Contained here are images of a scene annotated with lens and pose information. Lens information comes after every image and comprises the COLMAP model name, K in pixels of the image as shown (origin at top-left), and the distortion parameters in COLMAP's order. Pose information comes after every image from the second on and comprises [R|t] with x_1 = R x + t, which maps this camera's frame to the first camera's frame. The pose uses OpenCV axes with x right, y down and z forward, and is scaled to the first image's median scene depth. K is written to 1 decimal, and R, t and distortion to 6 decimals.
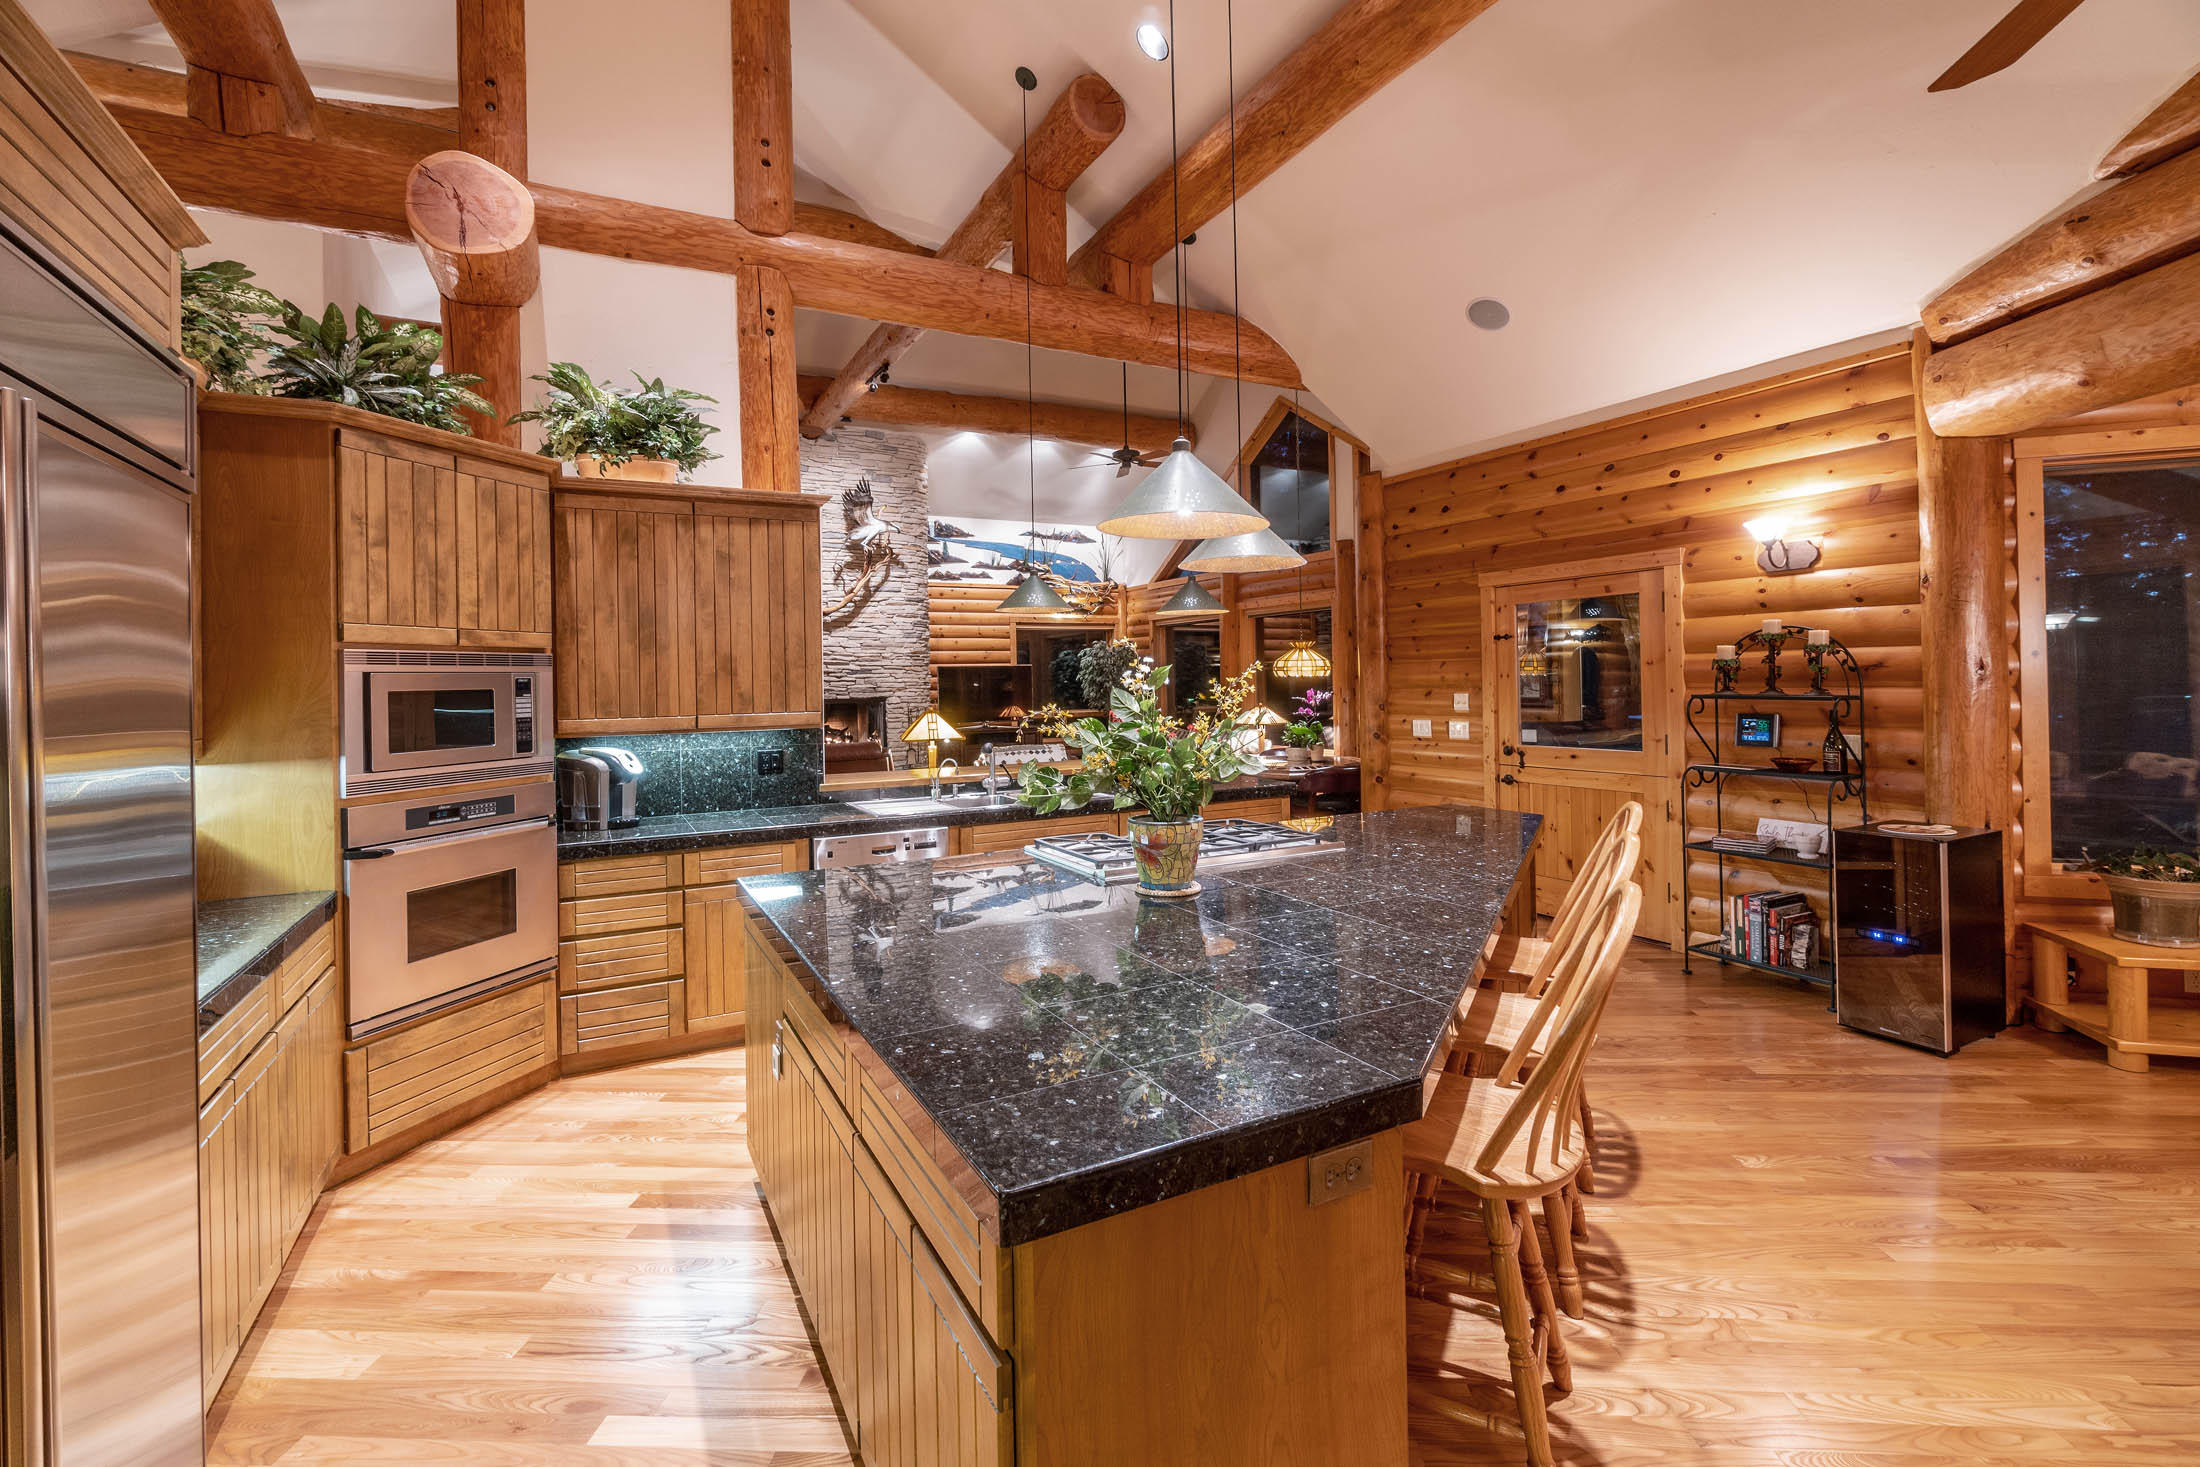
lens RADIAL K [[954.8, 0, 1076.3], [0, 954.8, 678.3], [0, 0, 1]] dist [0.001728, -0.000039]
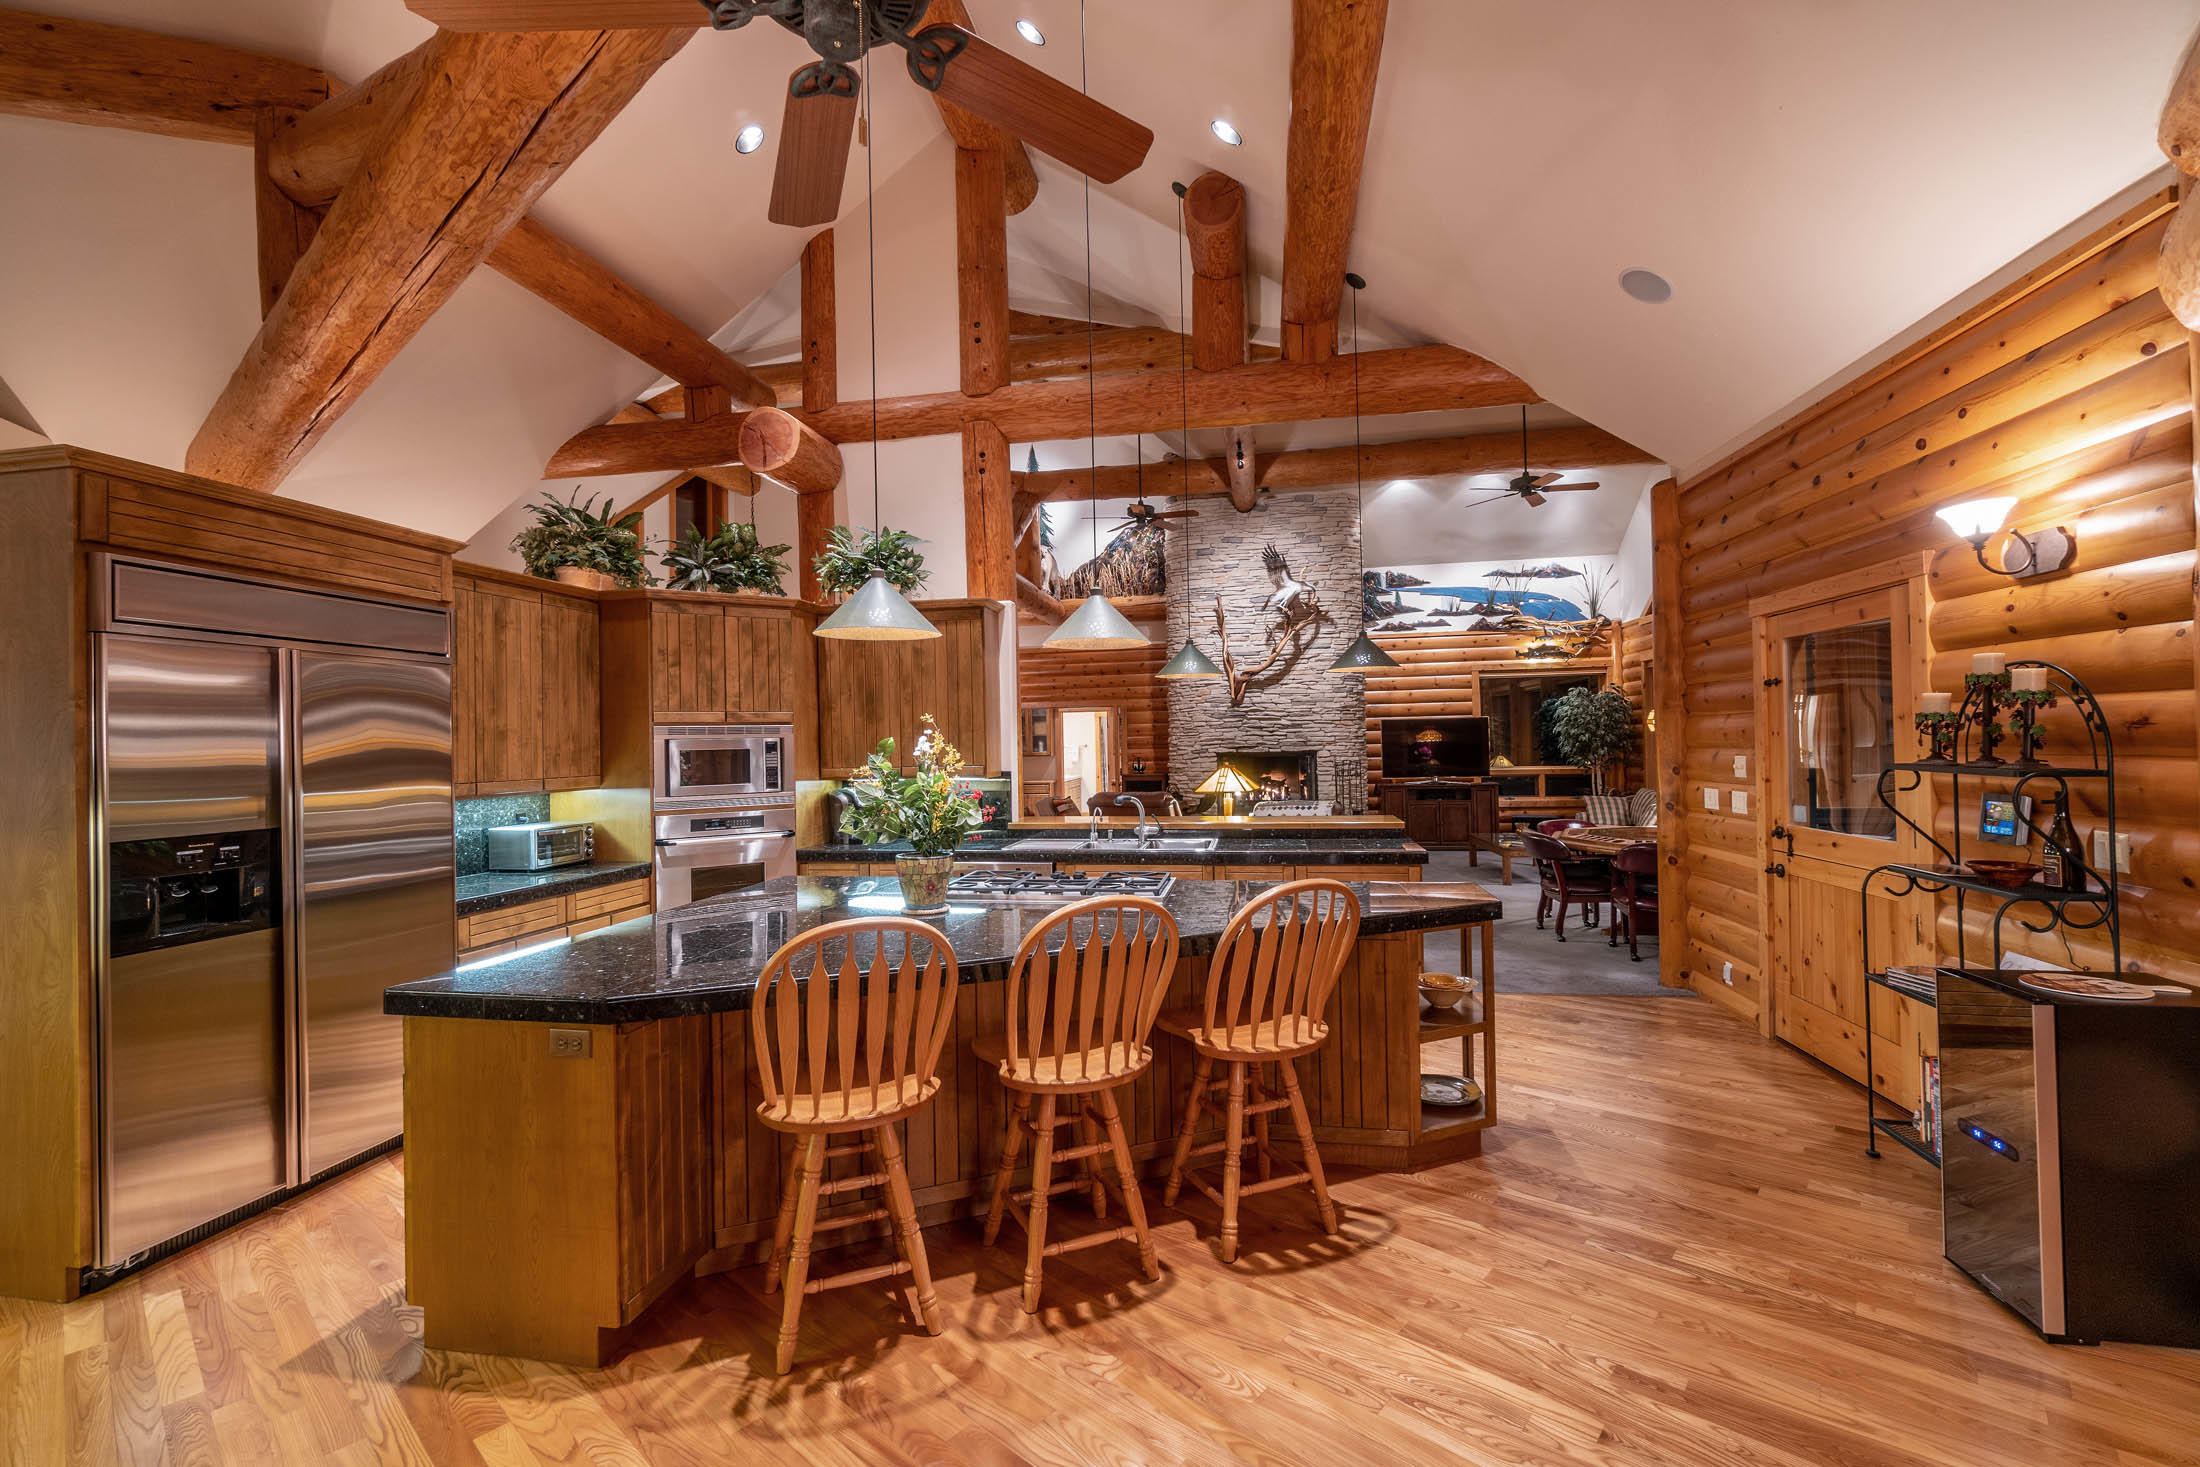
lens RADIAL K [[954.8, 0, 1072.8], [0, 954.8, 738.2], [0, 0, 1]] dist [0.001728, -0.000039]
pose [[0.776725, -0.000192, -0.629839, 0.502857], [0.007753, 0.999927, 0.009257, -0.010282], [0.629792, -0.012074, 0.776670, 0.061248]]
